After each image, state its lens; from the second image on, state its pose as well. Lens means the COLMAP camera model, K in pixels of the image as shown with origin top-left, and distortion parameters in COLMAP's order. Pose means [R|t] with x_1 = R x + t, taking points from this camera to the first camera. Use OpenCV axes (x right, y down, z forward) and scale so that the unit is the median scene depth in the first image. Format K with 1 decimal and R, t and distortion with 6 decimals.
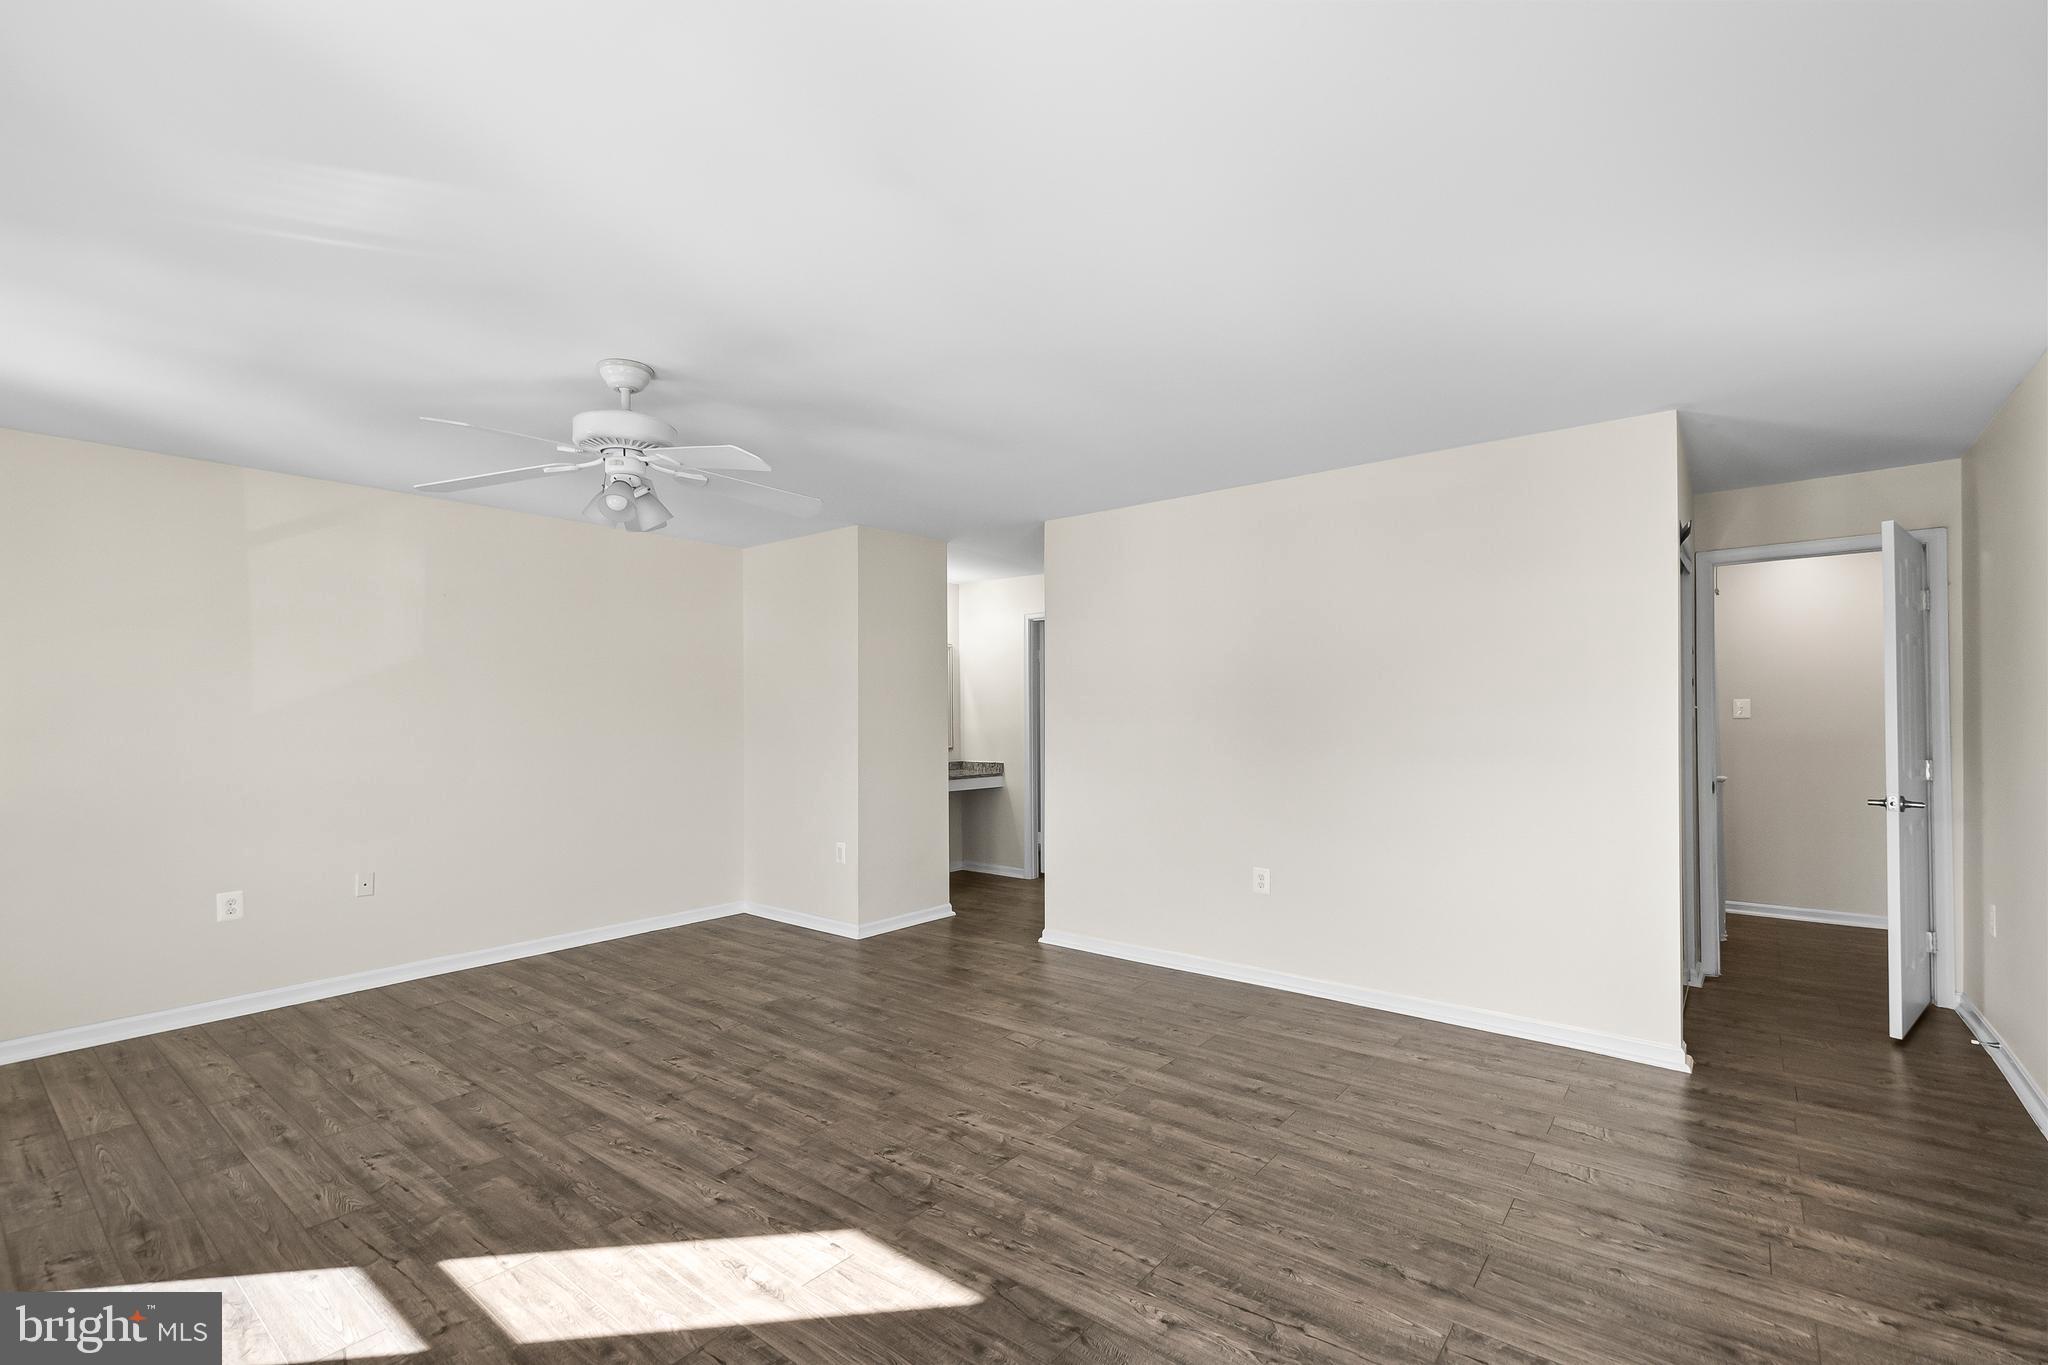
lens RADIAL K [[889.5, 0, 1033.5], [0, 889.5, 694.1], [0, 0, 1]] dist [-0.003169, 0.002535]
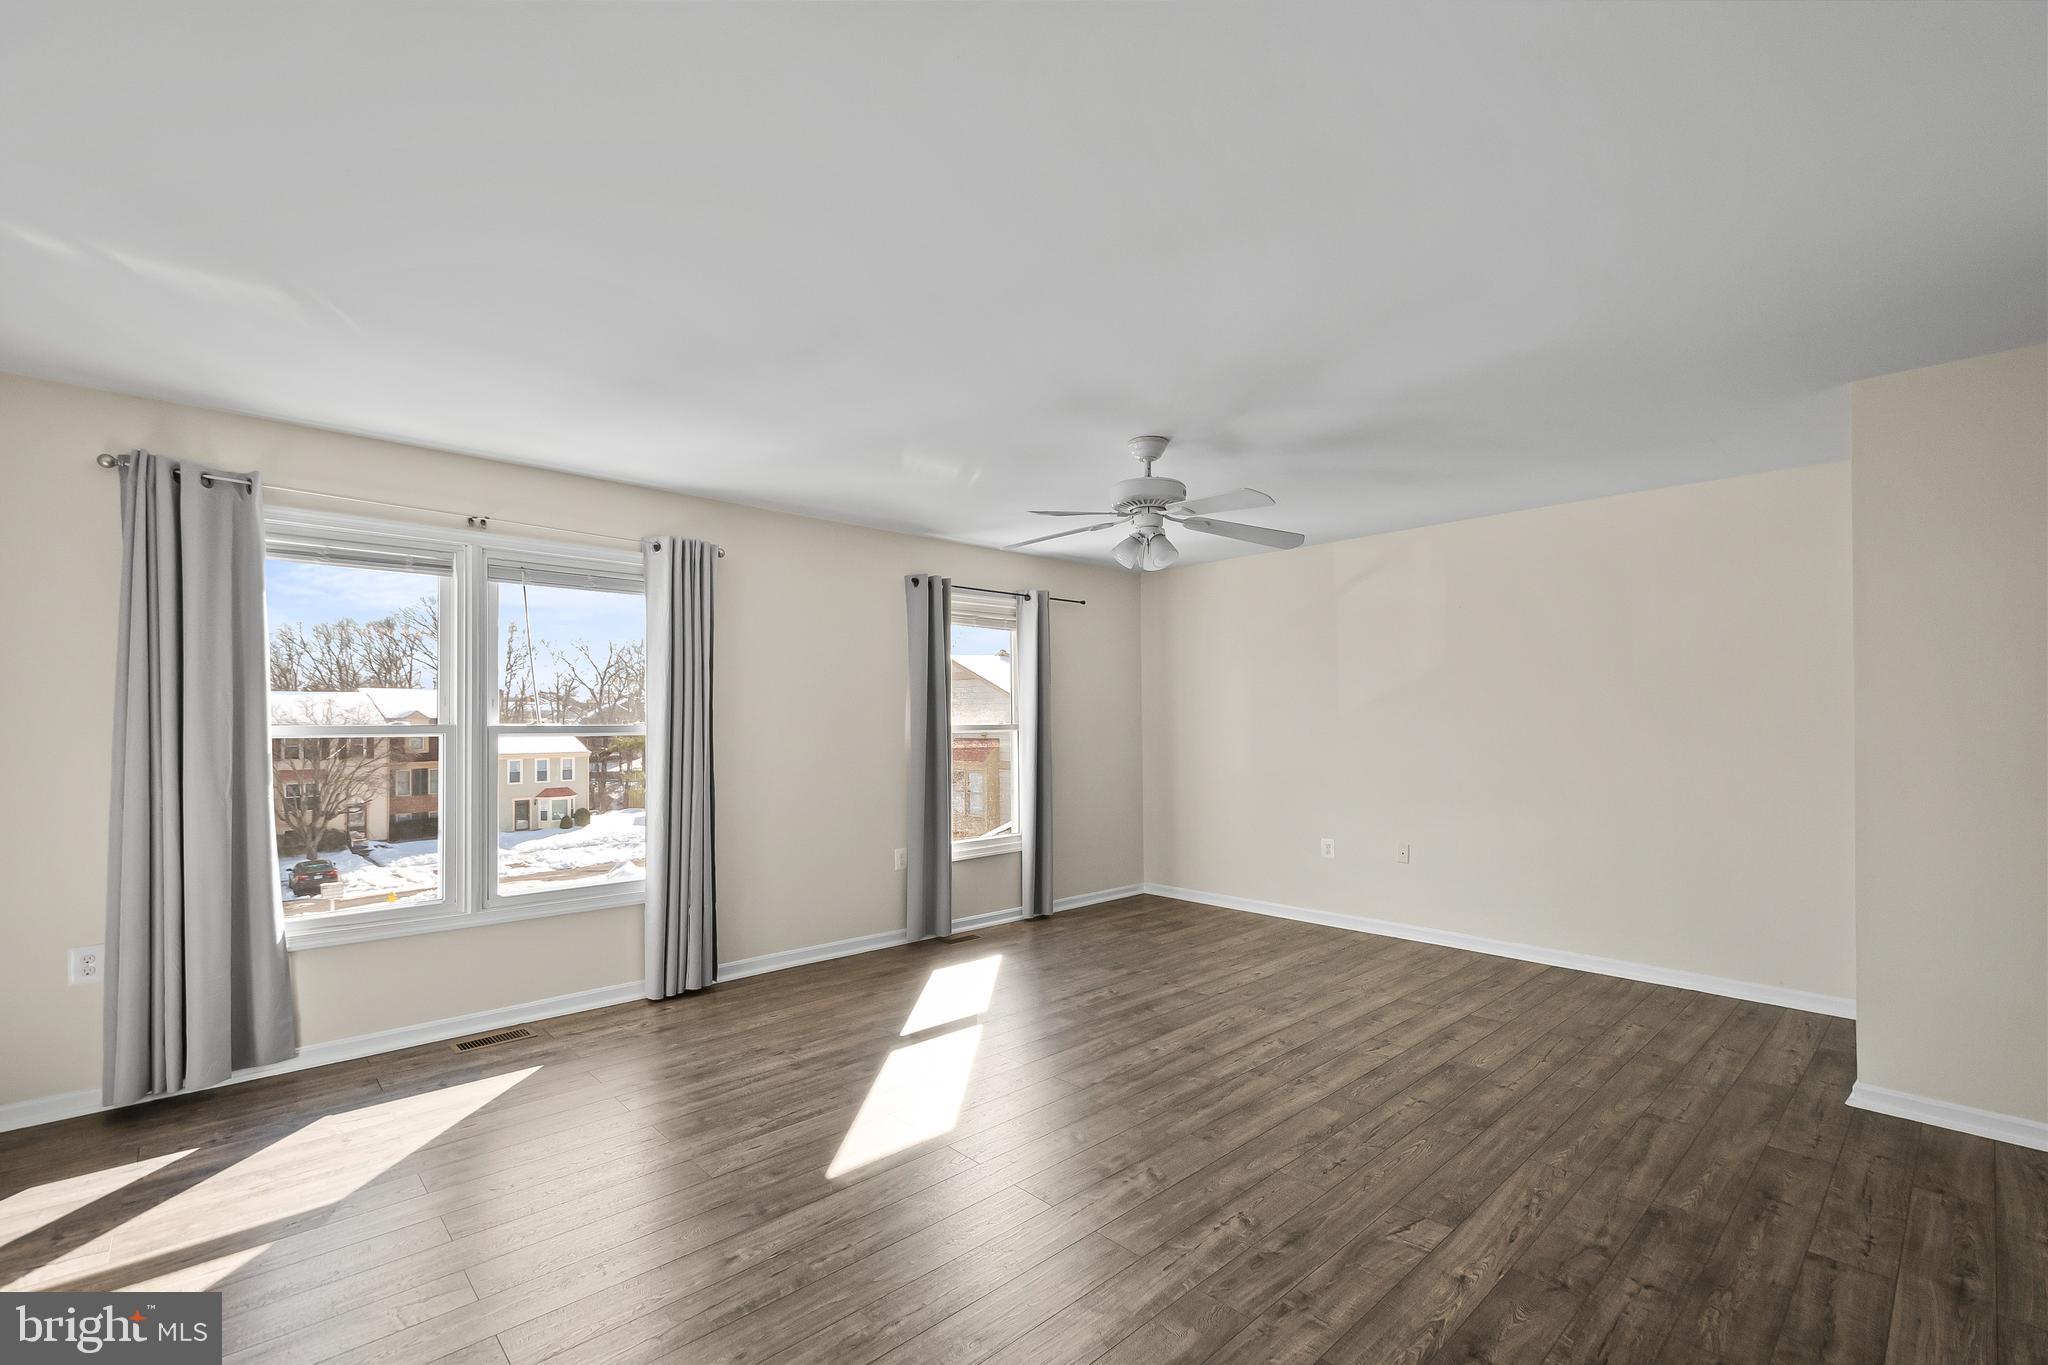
lens RADIAL K [[889.5, 0, 1064.2], [0, 889.5, 715.3], [0, 0, 1]] dist [-0.003169, 0.002535]
pose [[-0.123138, 0.000880, -0.992389, 0.697866], [0.025052, 0.999684, -0.002222, 0.016019], [0.992073, -0.025135, -0.123121, 0.900153]]
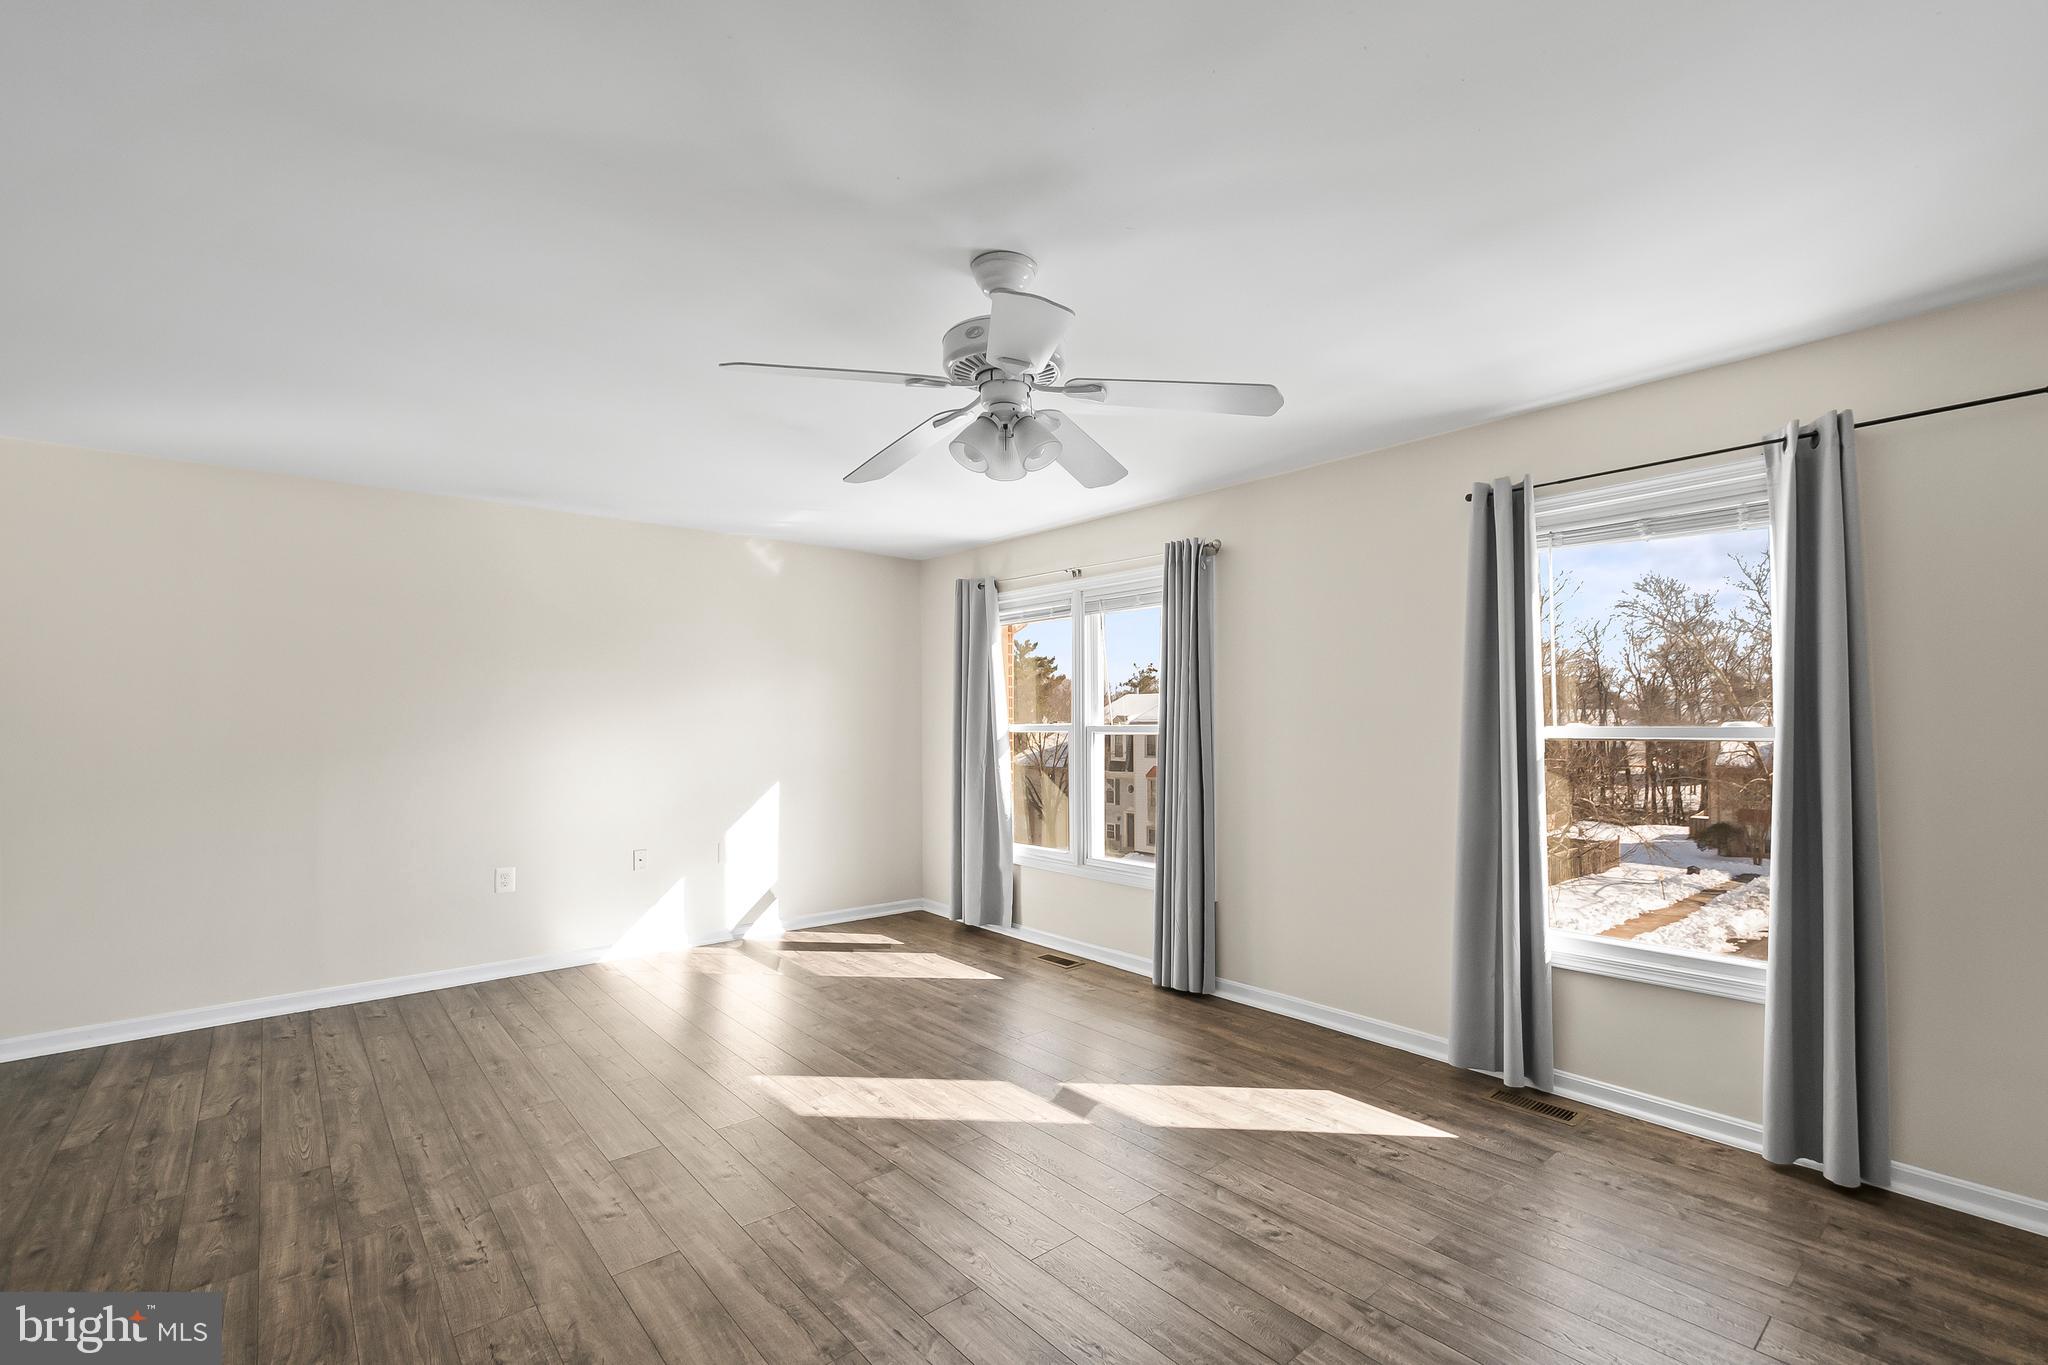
lens RADIAL K [[889.5, 0, 1035.0], [0, 889.5, 732.9], [0, 0, 1]] dist [-0.003169, 0.002535]
pose [[-0.981879, 0.006893, 0.189382, -0.540251], [0.004612, 0.999911, -0.012481, 0.038078], [-0.189452, -0.011381, -0.981824, 1.507630]]
